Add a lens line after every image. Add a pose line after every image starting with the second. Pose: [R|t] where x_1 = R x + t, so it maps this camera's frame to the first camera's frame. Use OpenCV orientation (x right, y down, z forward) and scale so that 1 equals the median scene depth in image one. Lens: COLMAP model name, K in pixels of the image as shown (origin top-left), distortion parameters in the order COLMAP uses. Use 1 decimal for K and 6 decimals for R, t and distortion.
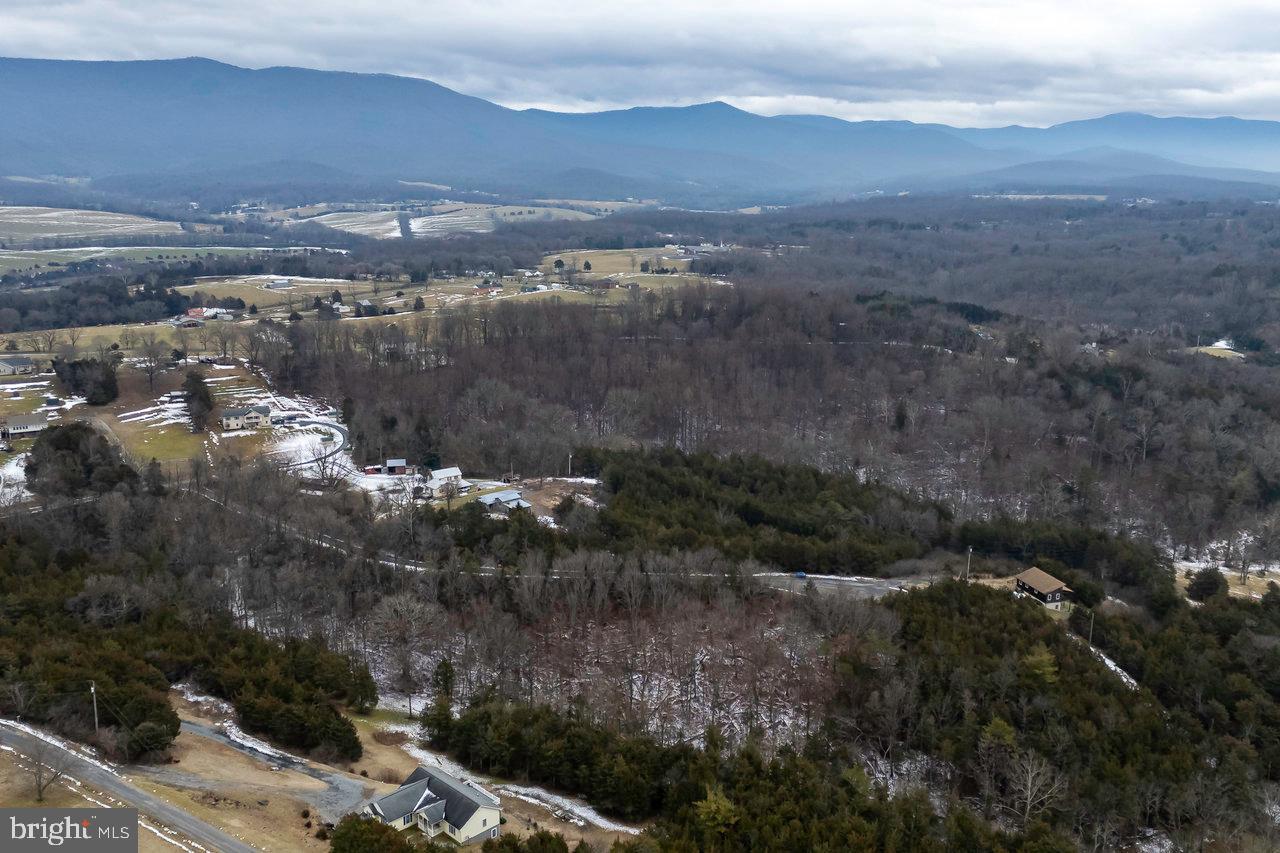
lens RADIAL K [[1102.8, 0, 651.6], [0, 1102.8, 433.8], [0, 0, 1]] dist [0.089512, -0.102060]
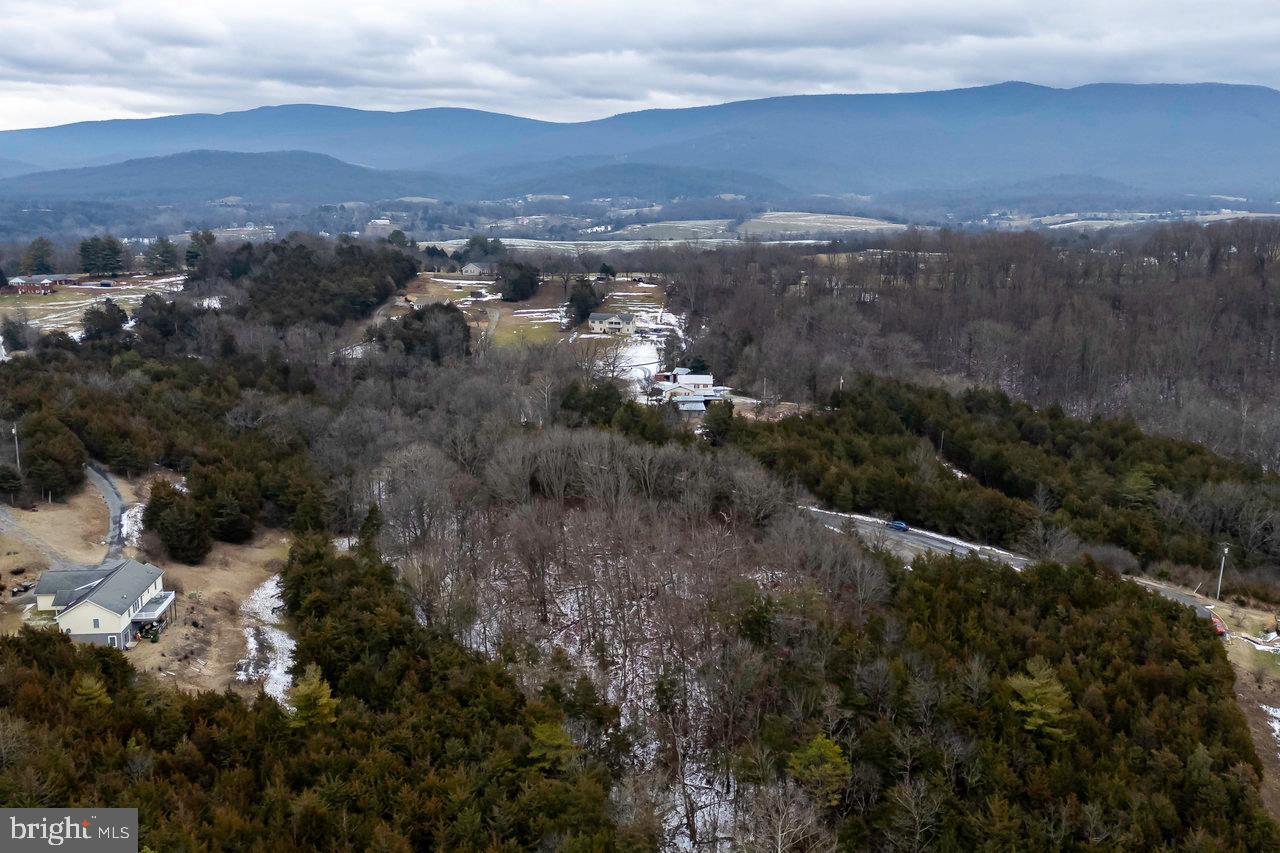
lens RADIAL K [[1102.8, 0, 641.4], [0, 1102.8, 457.1], [0, 0, 1]] dist [0.089512, -0.102060]
pose [[0.765510, 0.145337, -0.626795, 0.134427], [-0.149195, 0.987699, 0.046808, 0.024535], [0.625888, 0.057683, 0.777777, 0.117506]]
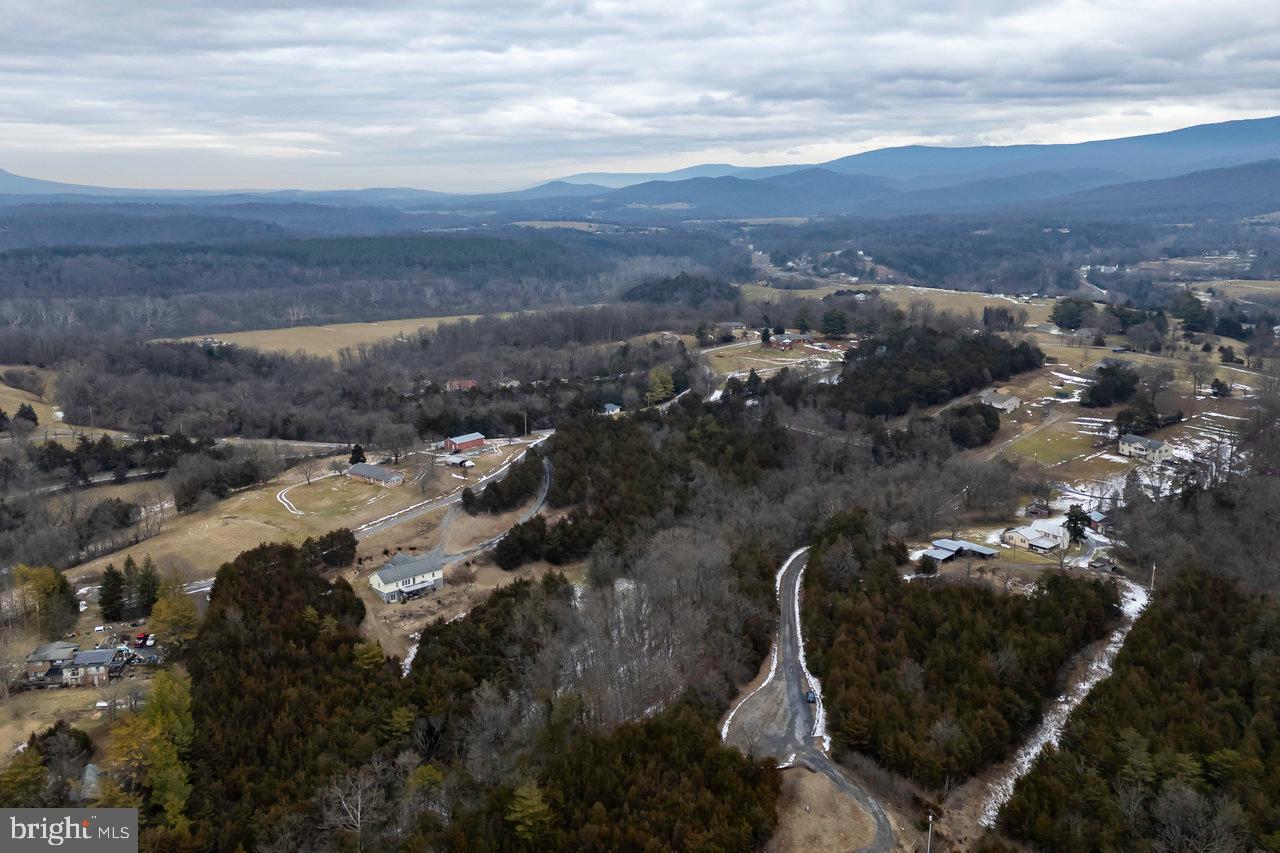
lens RADIAL K [[1102.8, 0, 647.1], [0, 1102.8, 420.7], [0, 0, 1]] dist [0.089512, -0.102060]
pose [[-0.037458, 0.200127, -0.979054, 0.275894], [-0.235771, 0.950312, 0.203273, -0.061209], [0.971086, 0.238447, 0.011587, 0.259612]]
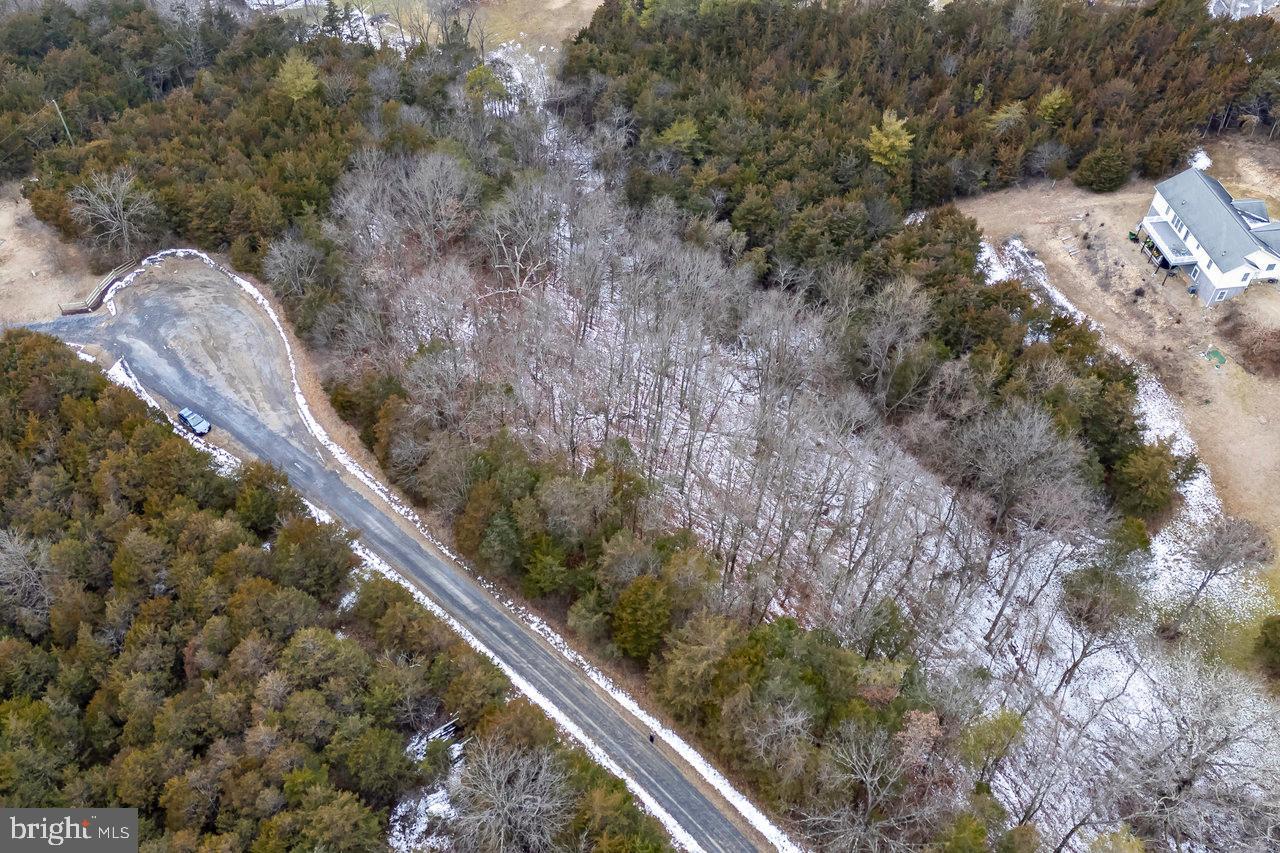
lens RADIAL K [[1102.8, 0, 637.5], [0, 1102.8, 429.0], [0, 0, 1]] dist [0.089512, -0.102060]
pose [[-0.788145, -0.456770, 0.412538, -0.051234], [0.132721, 0.528367, 0.838578, -0.060033], [-0.601009, 0.715674, -0.355807, 0.328649]]
